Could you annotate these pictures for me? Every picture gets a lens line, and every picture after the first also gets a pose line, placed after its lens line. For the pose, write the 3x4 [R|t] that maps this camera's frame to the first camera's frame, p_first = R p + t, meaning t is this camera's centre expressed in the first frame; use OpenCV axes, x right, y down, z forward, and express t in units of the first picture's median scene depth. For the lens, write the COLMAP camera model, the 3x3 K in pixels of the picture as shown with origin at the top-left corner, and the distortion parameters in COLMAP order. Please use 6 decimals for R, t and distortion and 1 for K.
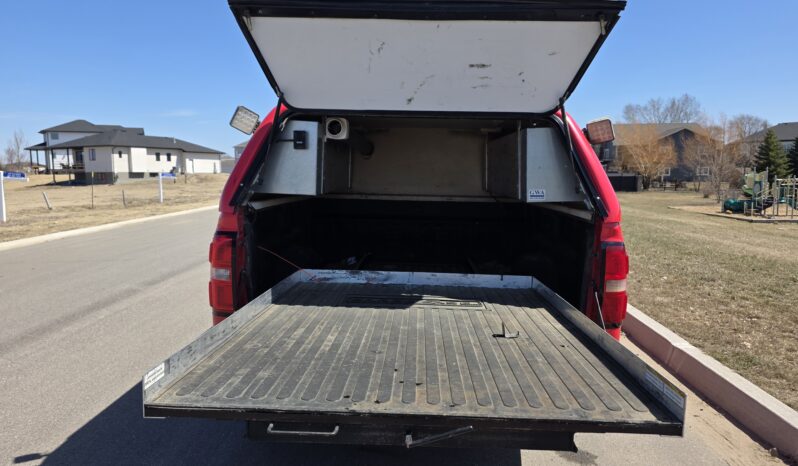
lens RADIAL K [[531.0, 0, 399.0], [0, 531.0, 233.0], [0, 0, 1]] dist [0.084748, -0.093395]
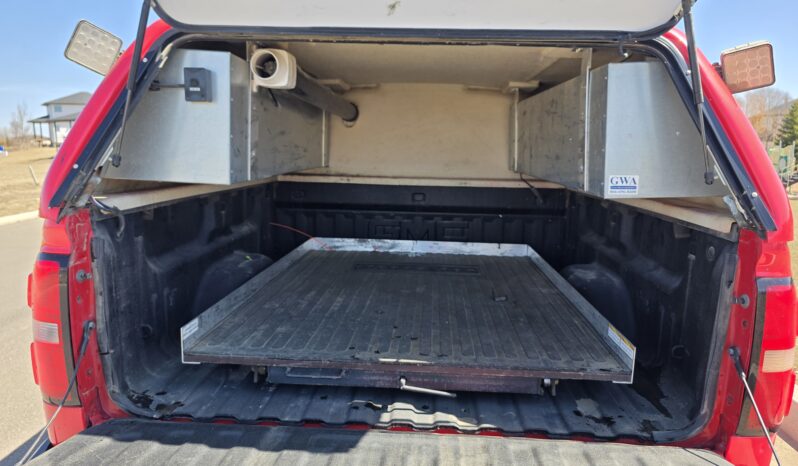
lens RADIAL K [[531.0, 0, 399.0], [0, 531.0, 233.0], [0, 0, 1]] dist [0.084748, -0.093395]
pose [[0.999791, 0.004721, -0.019904, 0.027916], [-0.003772, 0.998867, 0.047442, -0.036440], [0.020105, -0.047357, 0.998676, 0.333529]]
